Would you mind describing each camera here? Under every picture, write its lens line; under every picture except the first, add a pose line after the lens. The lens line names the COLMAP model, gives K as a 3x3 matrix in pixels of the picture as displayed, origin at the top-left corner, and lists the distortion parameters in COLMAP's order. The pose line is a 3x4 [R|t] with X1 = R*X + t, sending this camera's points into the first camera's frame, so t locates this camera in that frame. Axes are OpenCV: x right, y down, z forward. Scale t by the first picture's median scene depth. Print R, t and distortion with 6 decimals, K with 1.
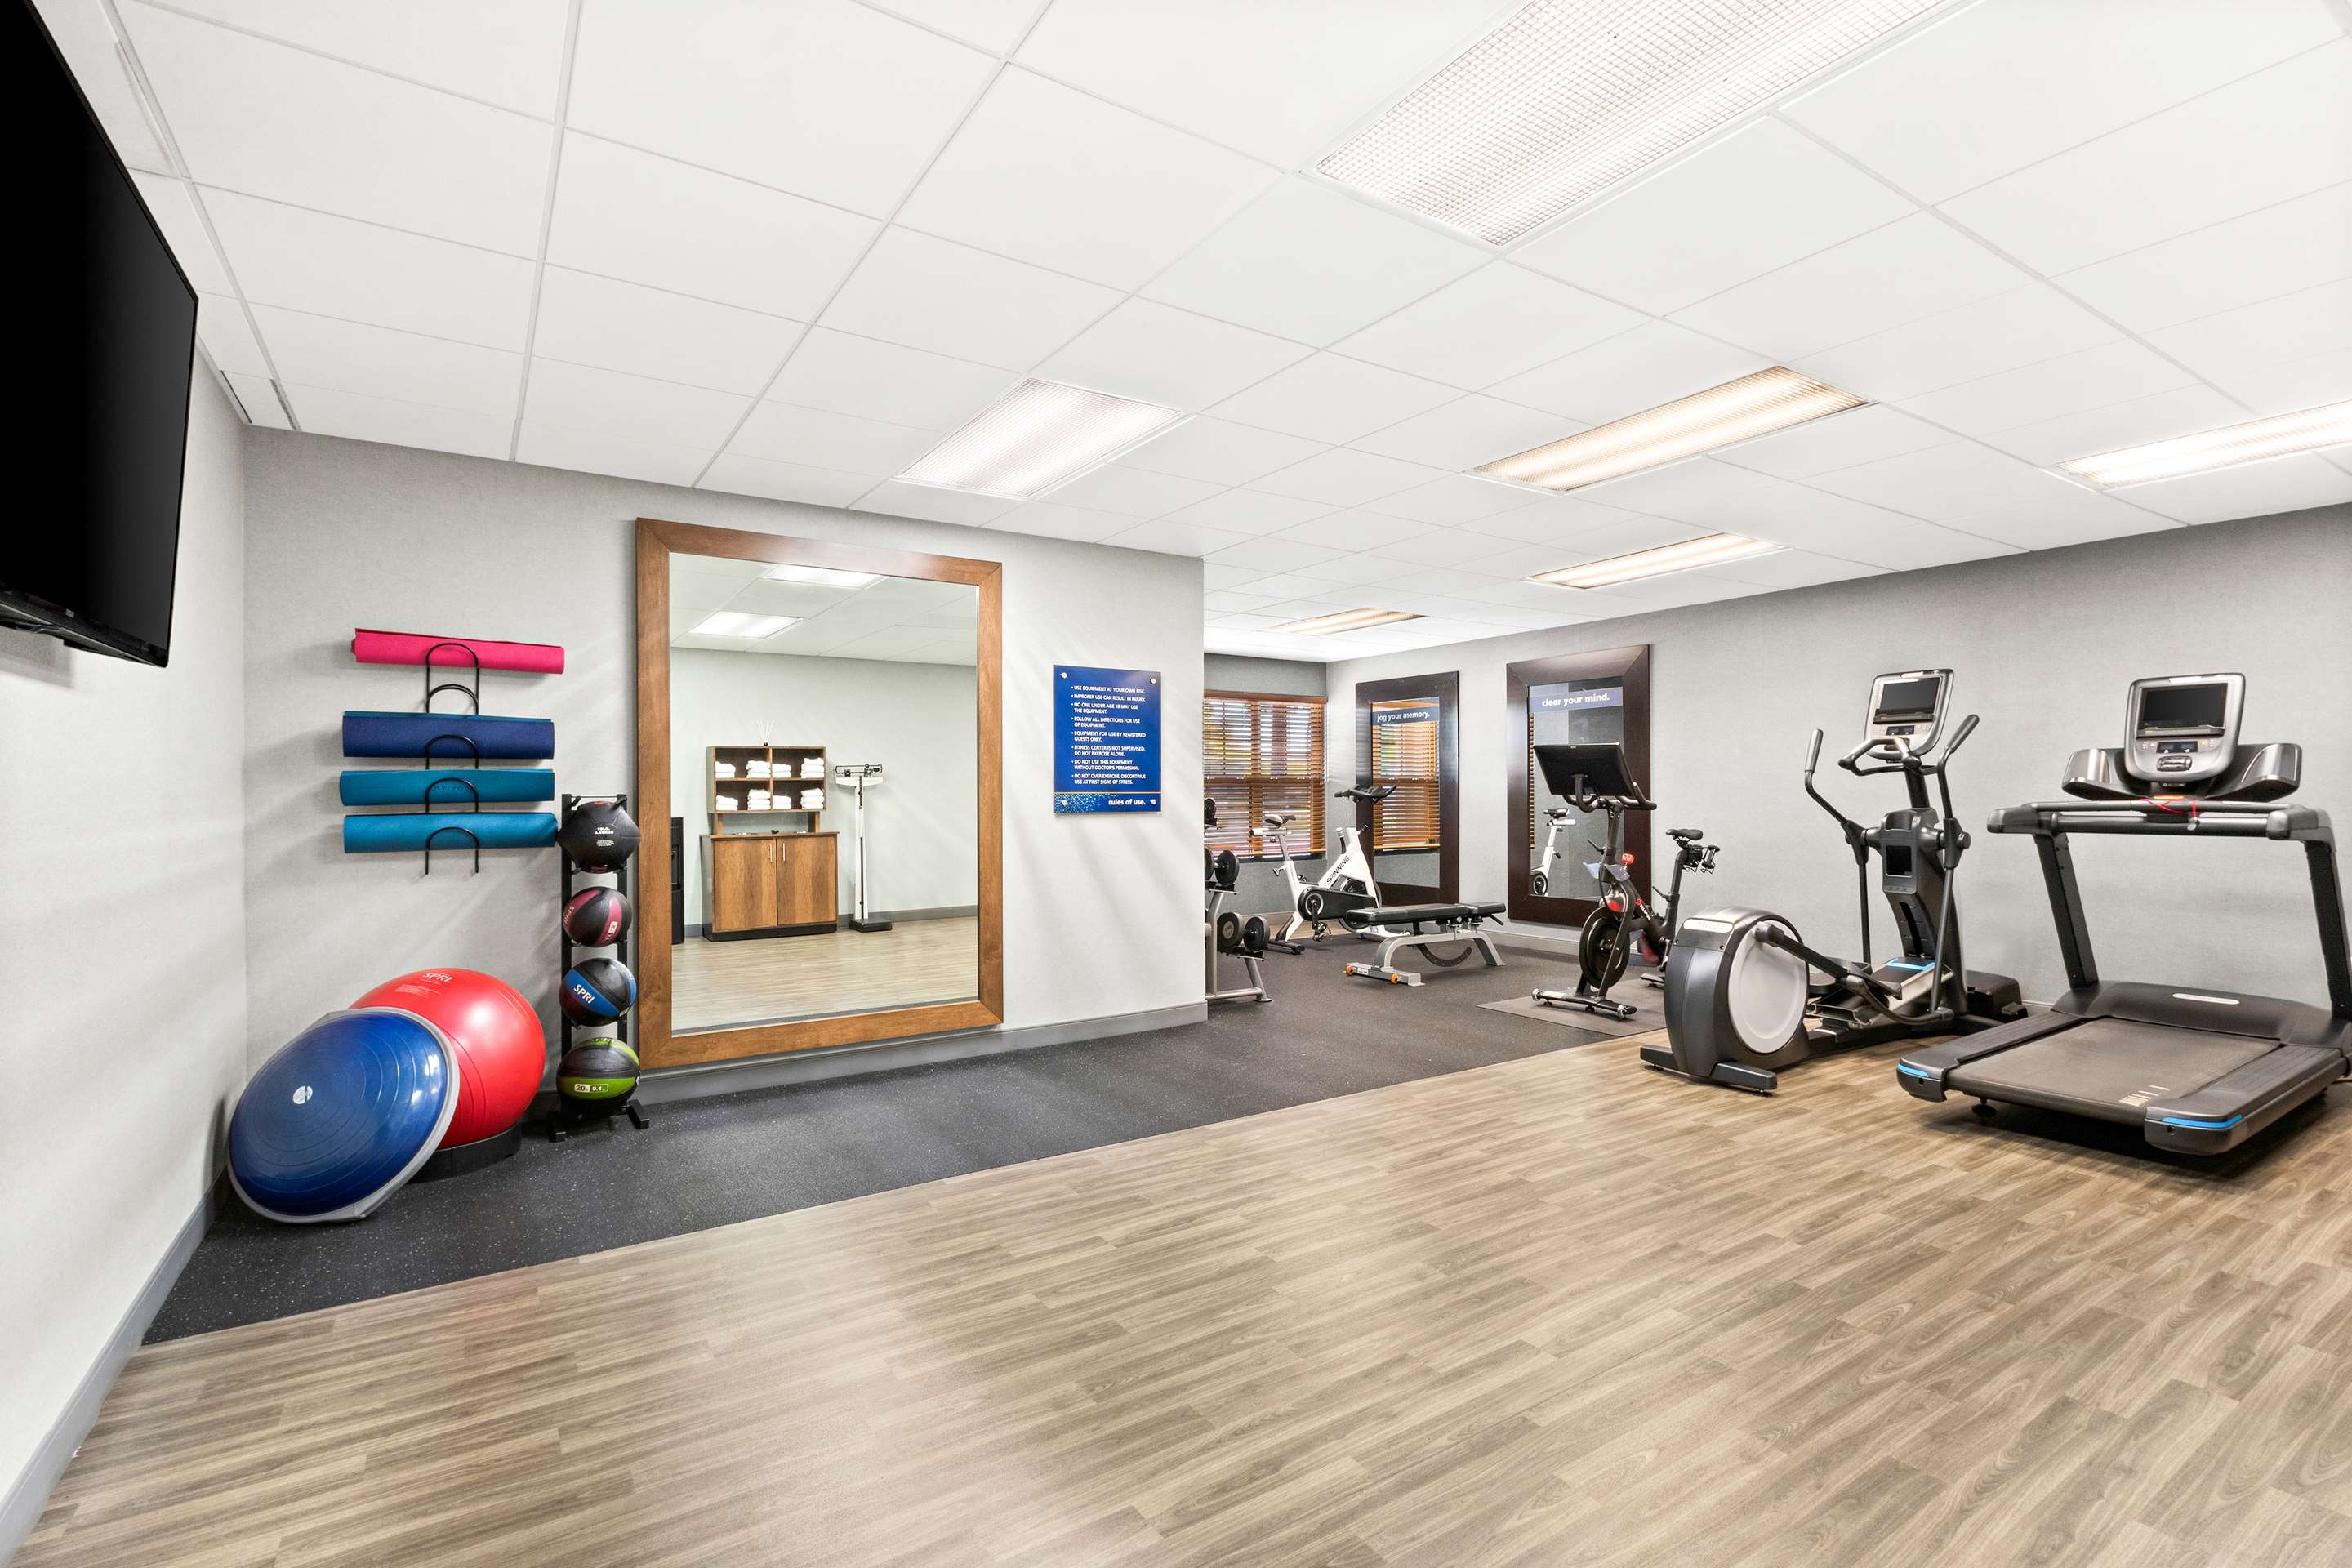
lens RADIAL K [[1070.4, 0, 1174.4], [0, 1070.4, 785.9], [0, 0, 1]] dist [0.002241, 0.000049]
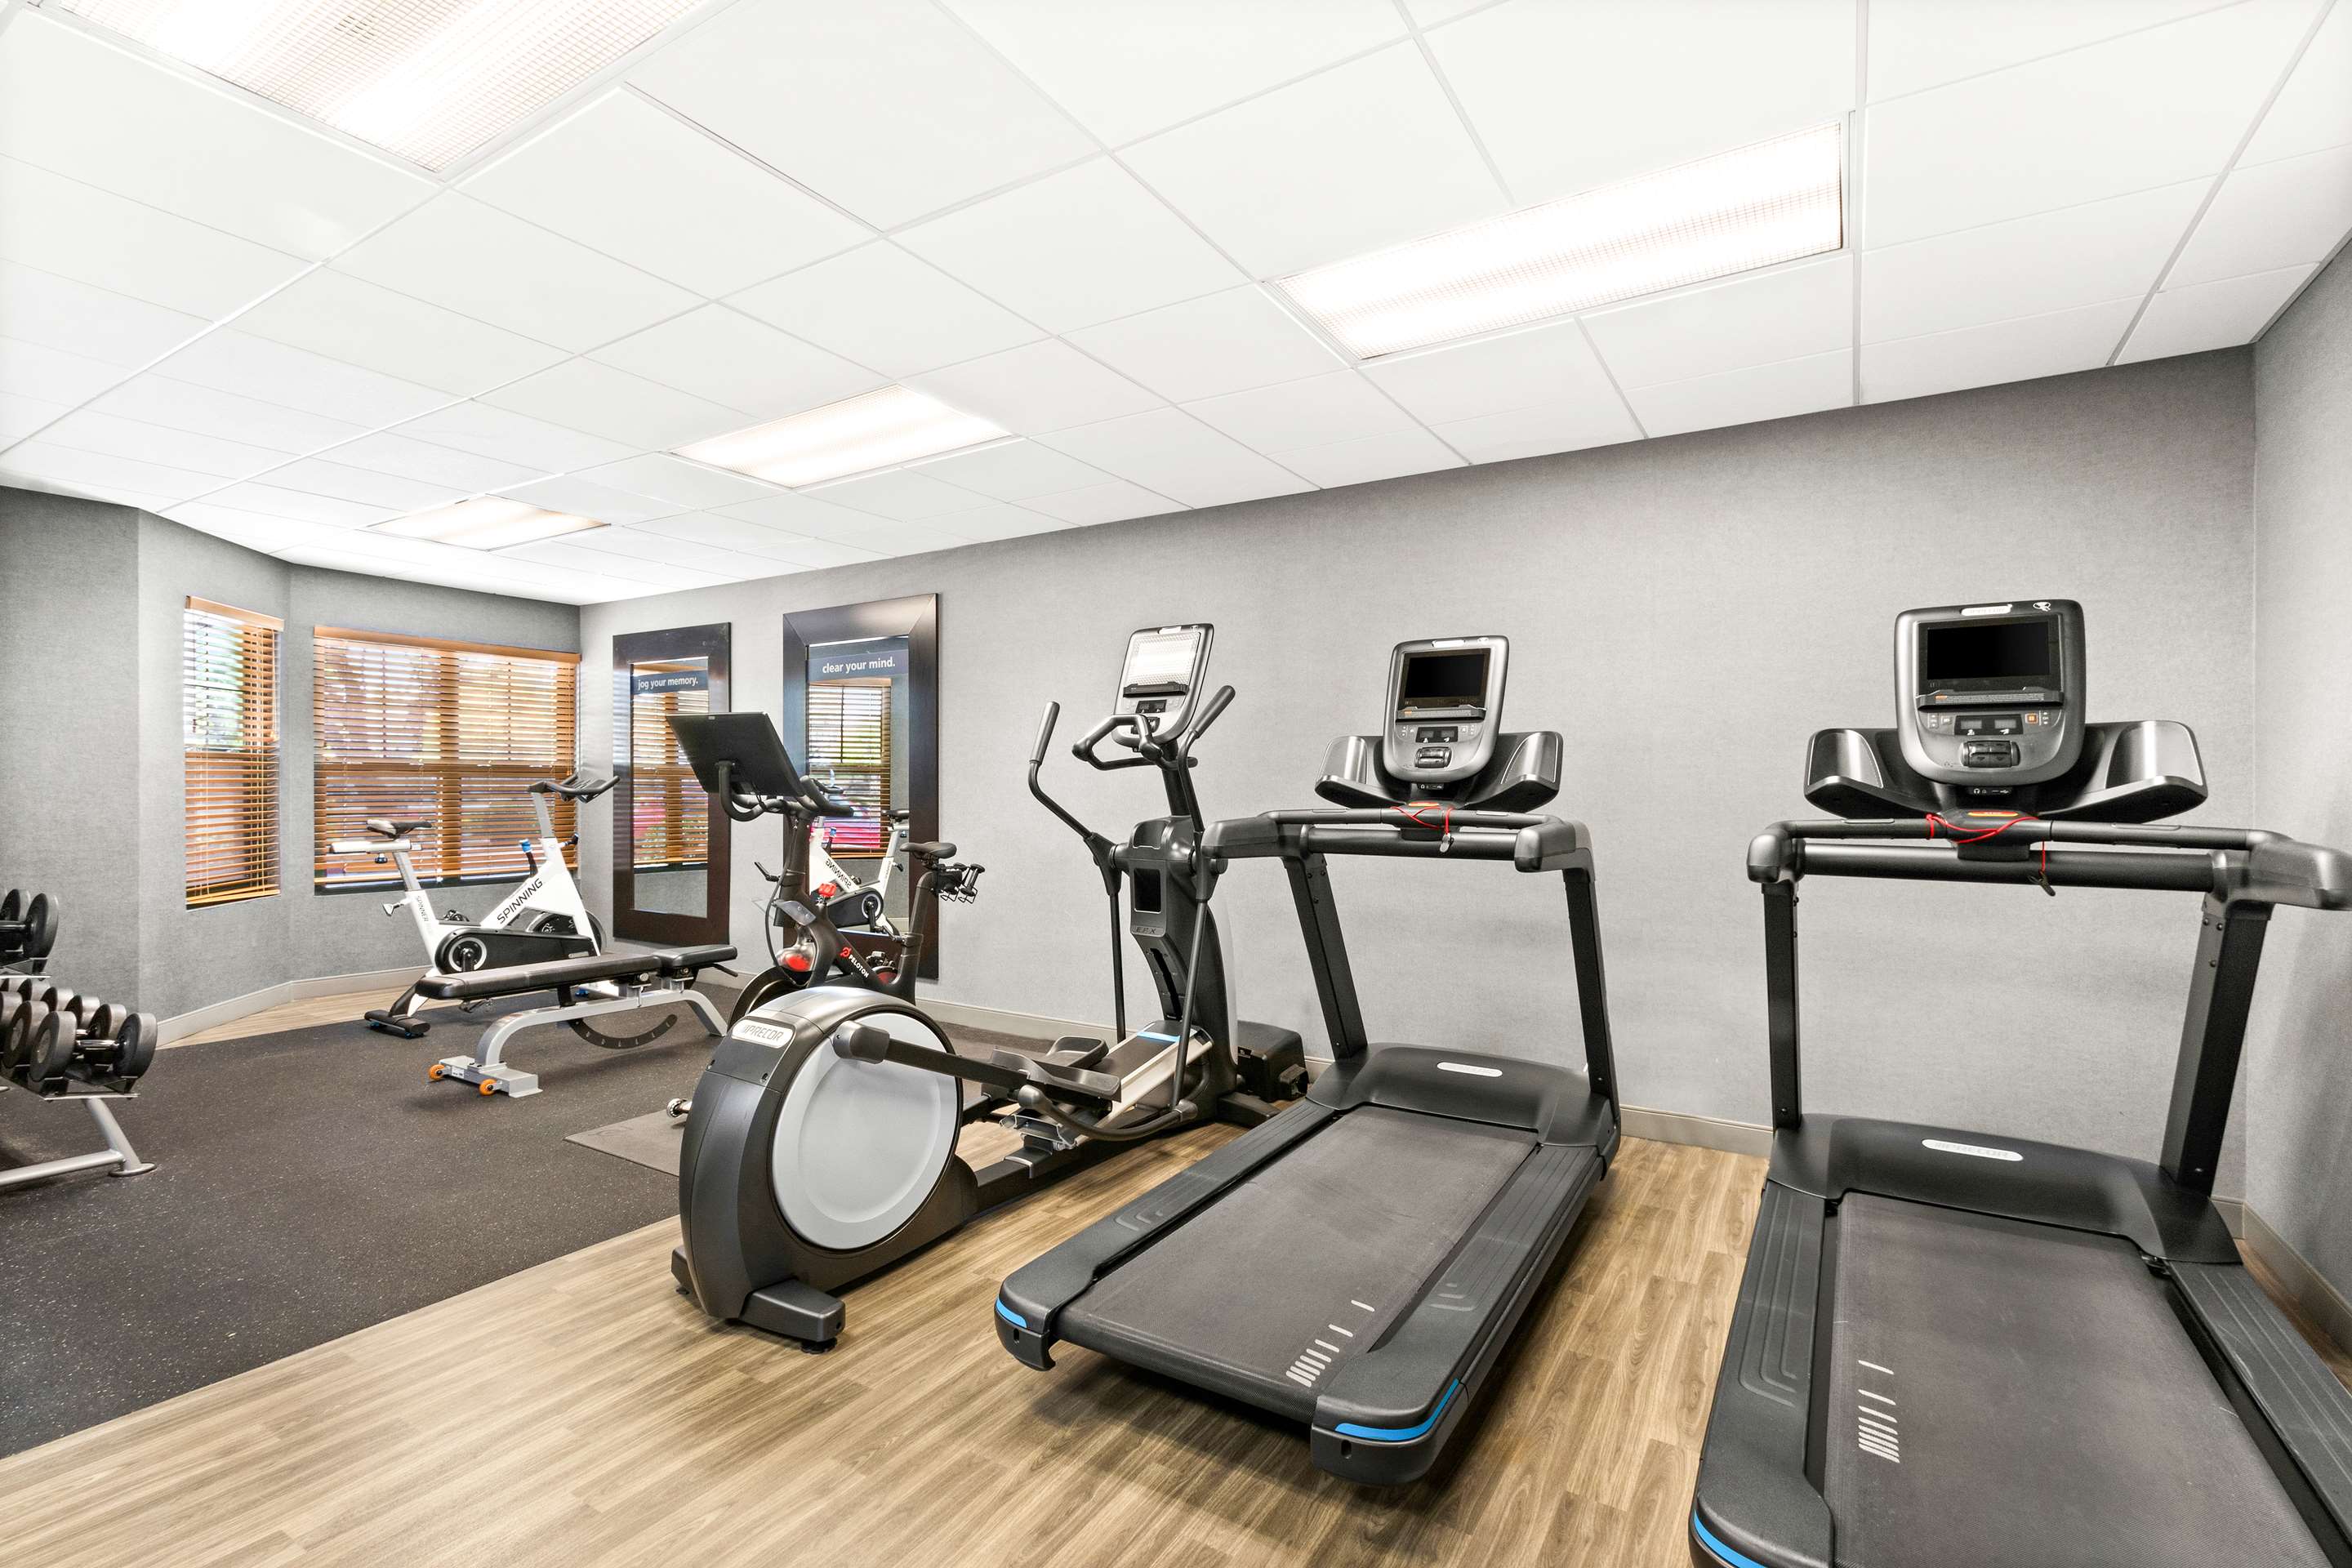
lens RADIAL K [[1070.4, 0, 1174.4], [0, 1070.4, 785.9], [0, 0, 1]] dist [0.002241, 0.000049]
pose [[0.904385, 0.013626, 0.426499, 0.435207], [-0.014488, 0.999894, -0.001224, 0.001475], [-0.426471, -0.005072, 0.904487, 0.394105]]
